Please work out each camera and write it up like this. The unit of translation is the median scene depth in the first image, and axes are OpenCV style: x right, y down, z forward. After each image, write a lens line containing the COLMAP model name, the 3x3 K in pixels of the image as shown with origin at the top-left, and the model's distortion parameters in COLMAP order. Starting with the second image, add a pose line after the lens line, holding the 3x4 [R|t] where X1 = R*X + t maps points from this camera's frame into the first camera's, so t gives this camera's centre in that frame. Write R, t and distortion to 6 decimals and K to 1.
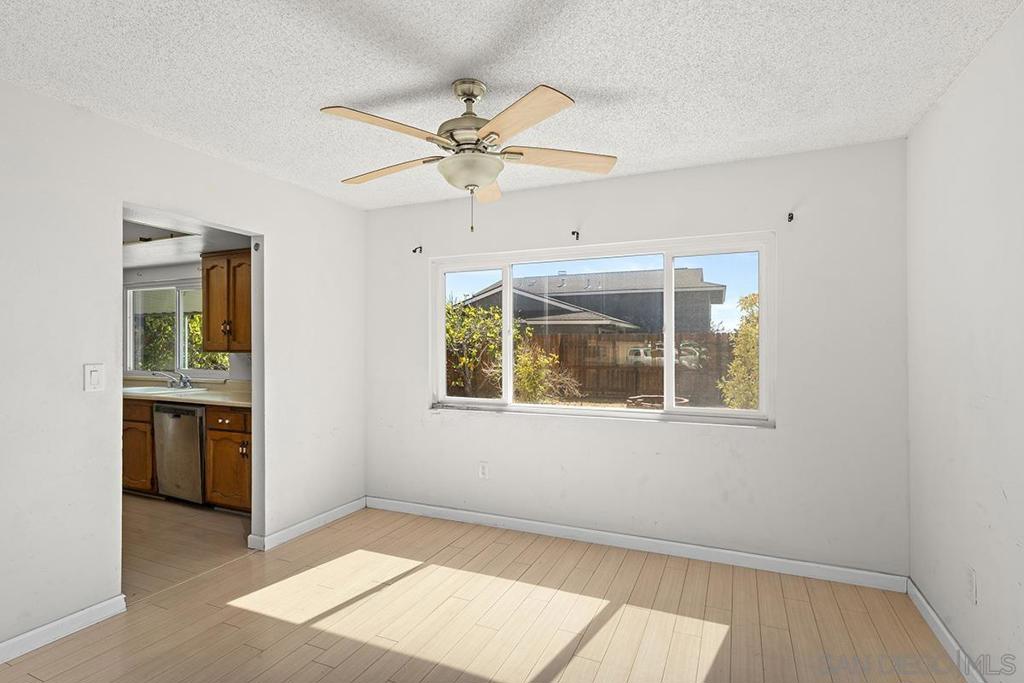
lens RADIAL K [[501.7, 0, 502.9], [0, 501.7, 345.7], [0, 0, 1]] dist [-0.004518, -0.000003]
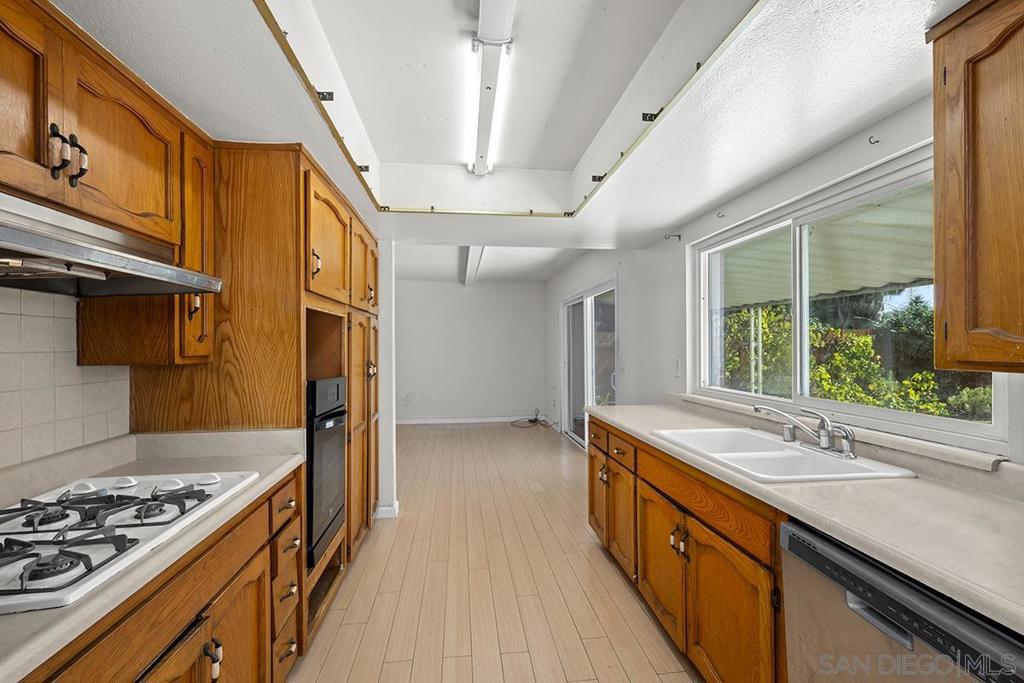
lens RADIAL K [[470.6, 0, 509.4], [0, 470.6, 341.4], [0, 0, 1]] dist [-0.010413, -0.000810]
pose [[0.527559, -0.003065, -0.849513, -0.527544], [-0.003937, 0.999974, -0.006053, 0.001069], [0.849509, 0.006538, 0.527533, 0.681611]]
